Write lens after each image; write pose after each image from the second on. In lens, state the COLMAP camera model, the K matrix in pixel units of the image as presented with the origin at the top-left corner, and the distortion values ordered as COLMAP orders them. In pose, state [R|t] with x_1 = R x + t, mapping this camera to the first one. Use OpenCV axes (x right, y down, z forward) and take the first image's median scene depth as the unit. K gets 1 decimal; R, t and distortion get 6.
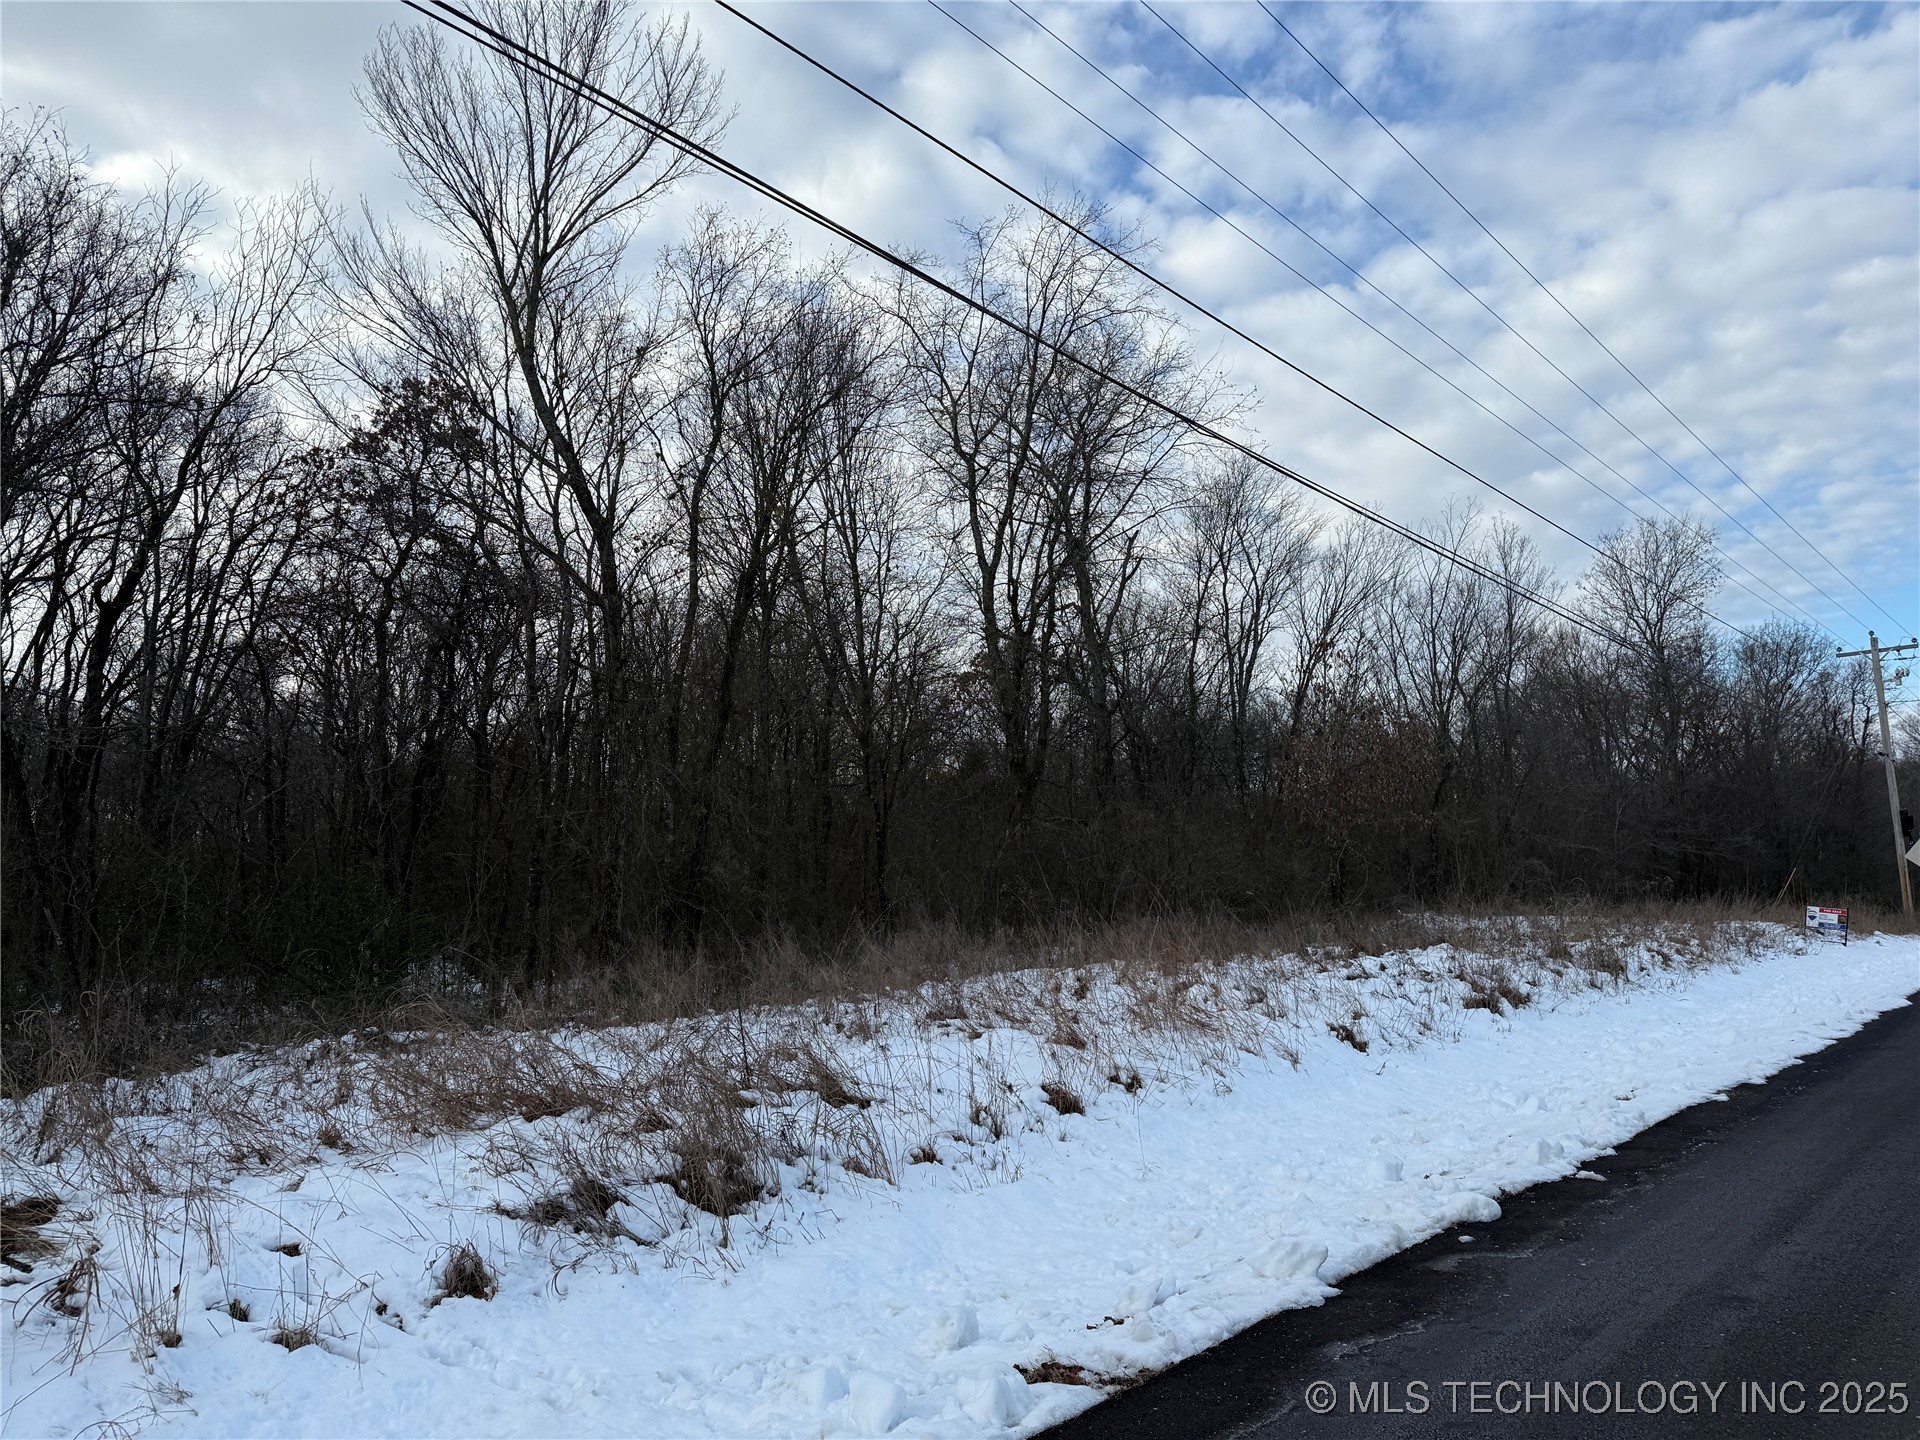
lens RADIAL K [[1433.9, 0, 952.8], [0, 1433.9, 705.0], [0, 0, 1]] dist [0.084061, -0.074424]
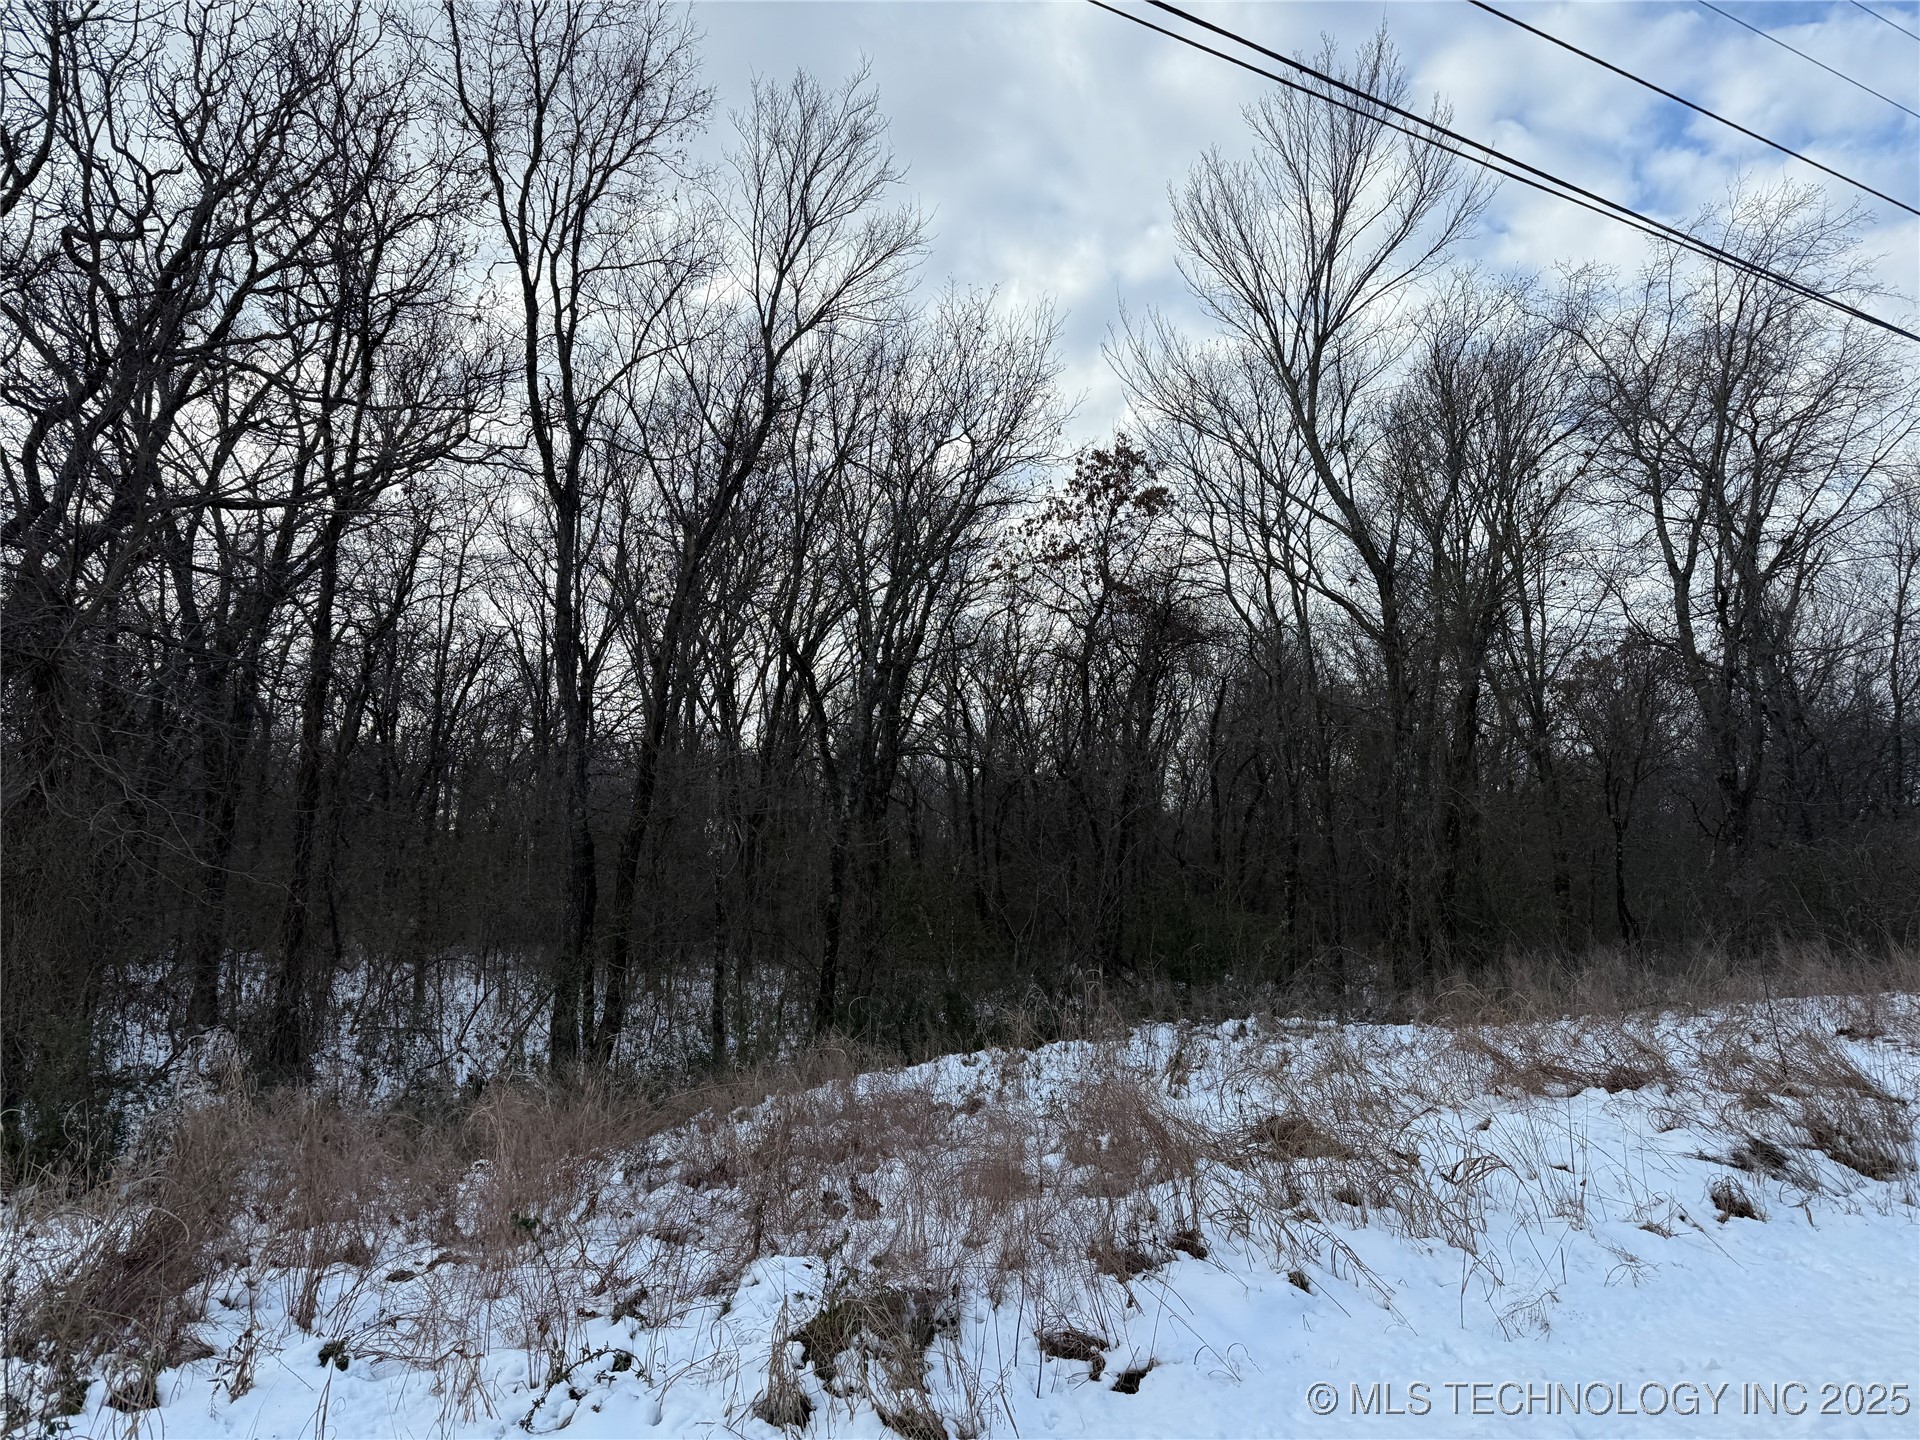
lens RADIAL K [[1433.9, 0, 954.3], [0, 1433.9, 708.4], [0, 0, 1]] dist [0.084061, -0.074424]
pose [[0.945636, -0.051080, -0.321191, -0.429327], [0.046546, 0.998679, -0.021784, -0.021512], [0.321879, 0.005650, 0.946764, -0.302928]]
